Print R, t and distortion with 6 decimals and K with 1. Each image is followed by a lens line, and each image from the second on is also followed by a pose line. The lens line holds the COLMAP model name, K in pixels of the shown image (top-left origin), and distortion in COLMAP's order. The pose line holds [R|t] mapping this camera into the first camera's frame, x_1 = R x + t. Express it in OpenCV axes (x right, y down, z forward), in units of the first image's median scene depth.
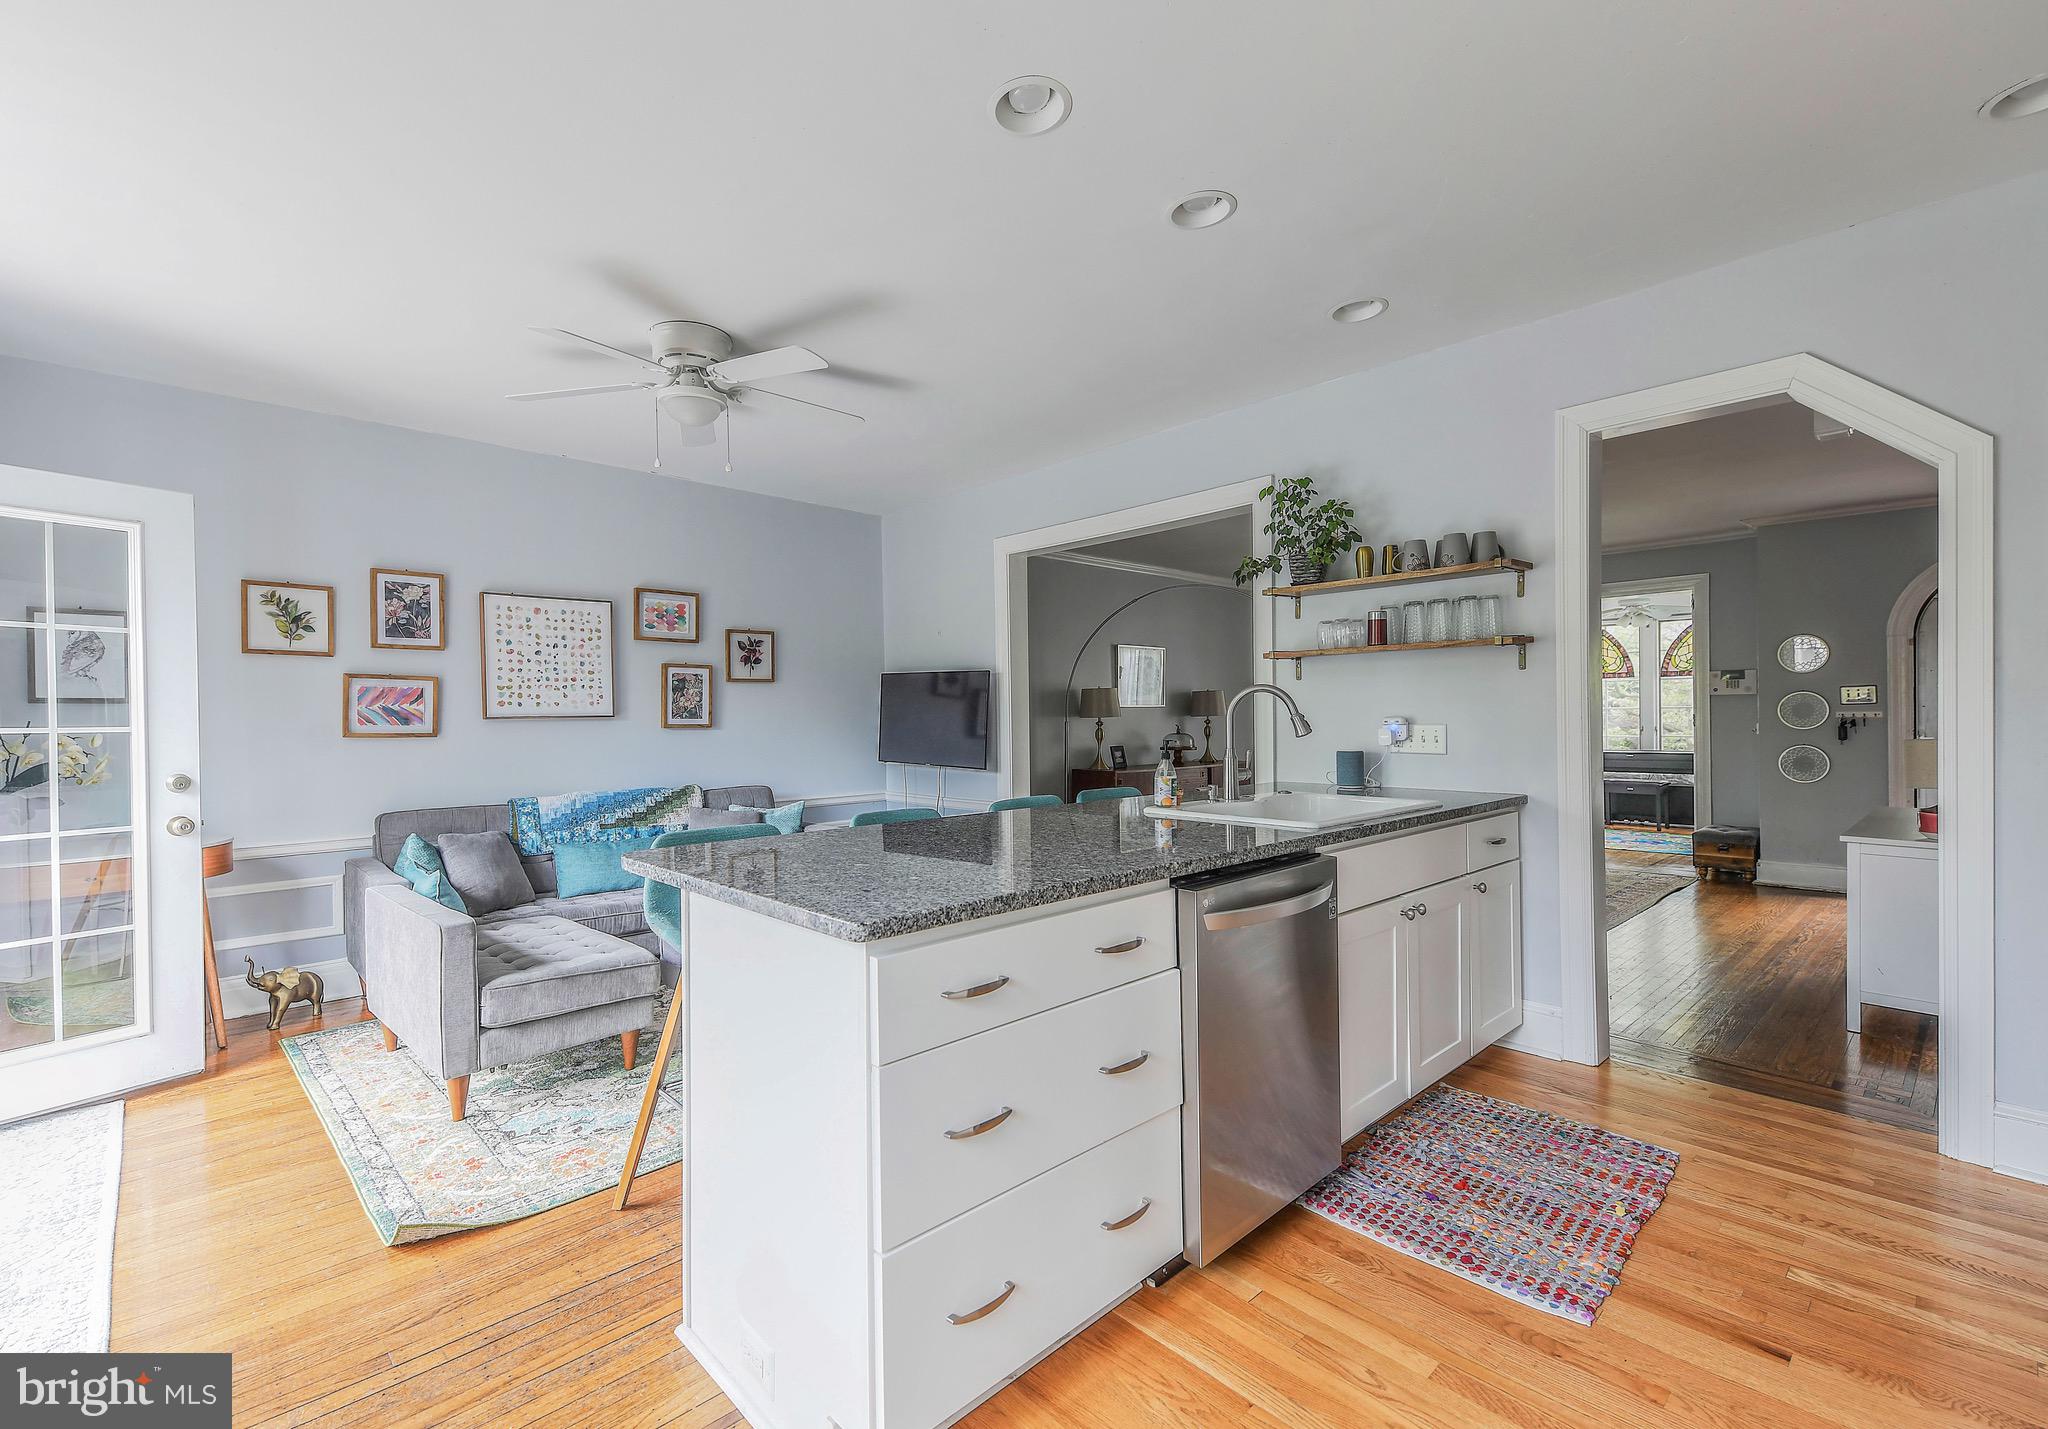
lens RADIAL K [[897.3, 0, 972.9], [0, 897.3, 725.9], [0, 0, 1]] dist [0.024450, 0.000027]
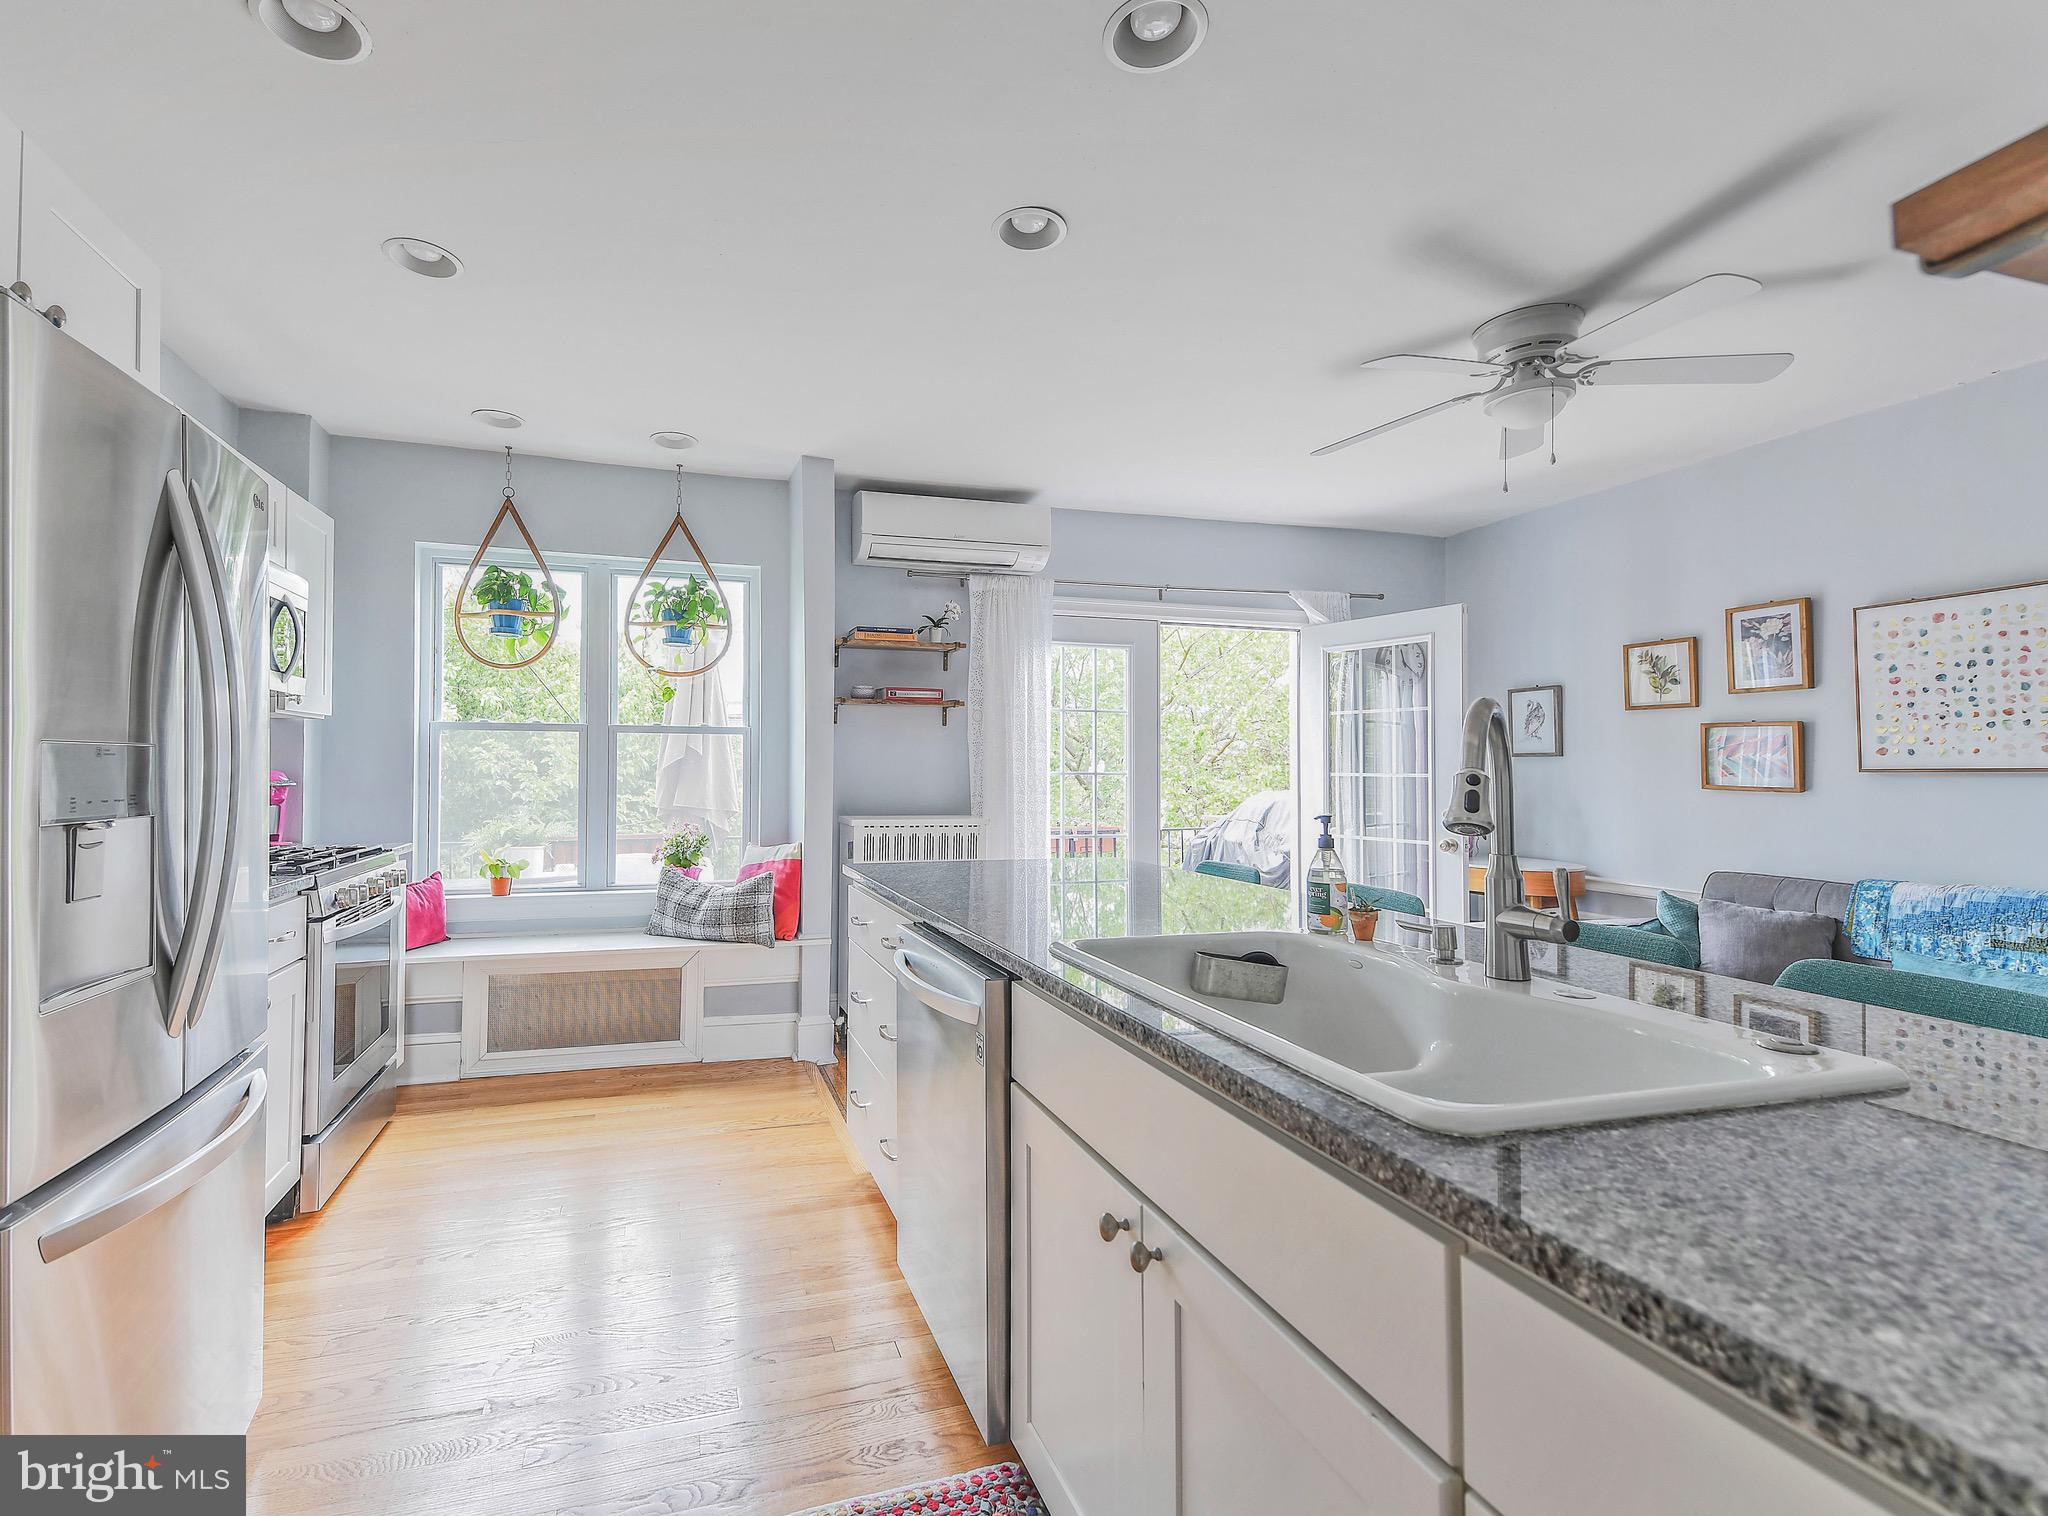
lens RADIAL K [[933.4, 0, 940.9], [0, 933.4, 754.9], [0, 0, 1]] dist [0.030618, -0.009239]
pose [[-0.424621, -0.006104, -0.905350, 0.541976], [-0.011162, 0.999937, -0.001507, -0.012264], [0.905302, 0.009465, -0.424663, 0.649008]]
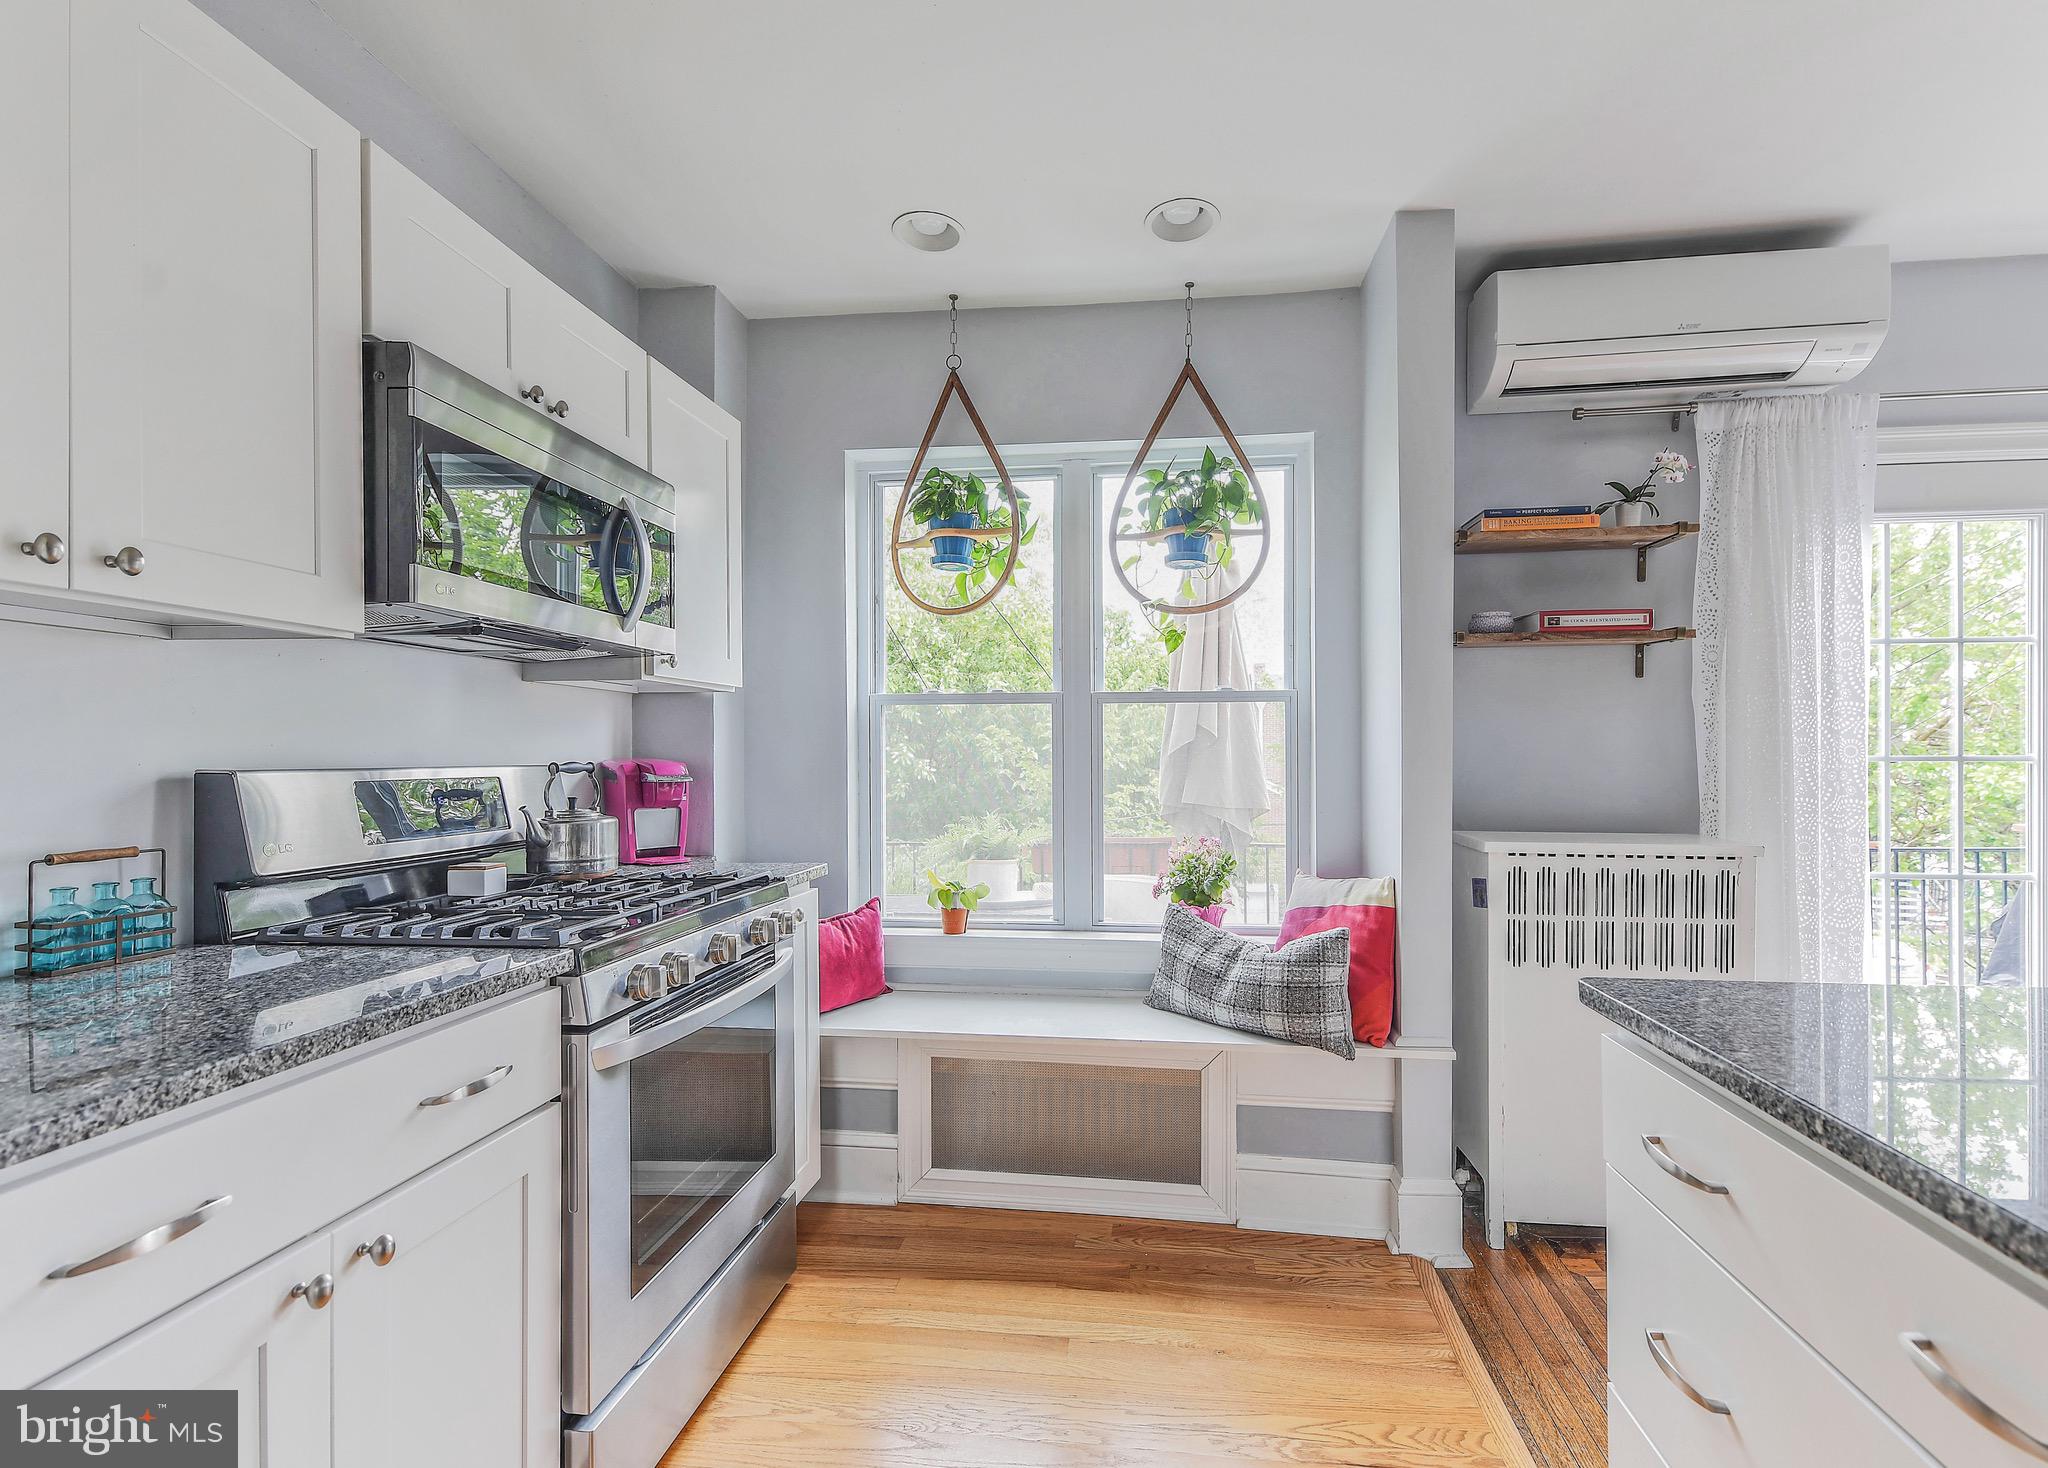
lens RADIAL K [[923.2, 0, 1061.7], [0, 923.2, 749.9], [0, 0, 1]] dist [0.032266, -0.008847]
pose [[-0.745196, 0.008283, -0.666794, 0.269883], [0.001537, 0.999942, 0.010703, -0.006651], [0.666844, 0.006951, -0.745165, 0.406316]]
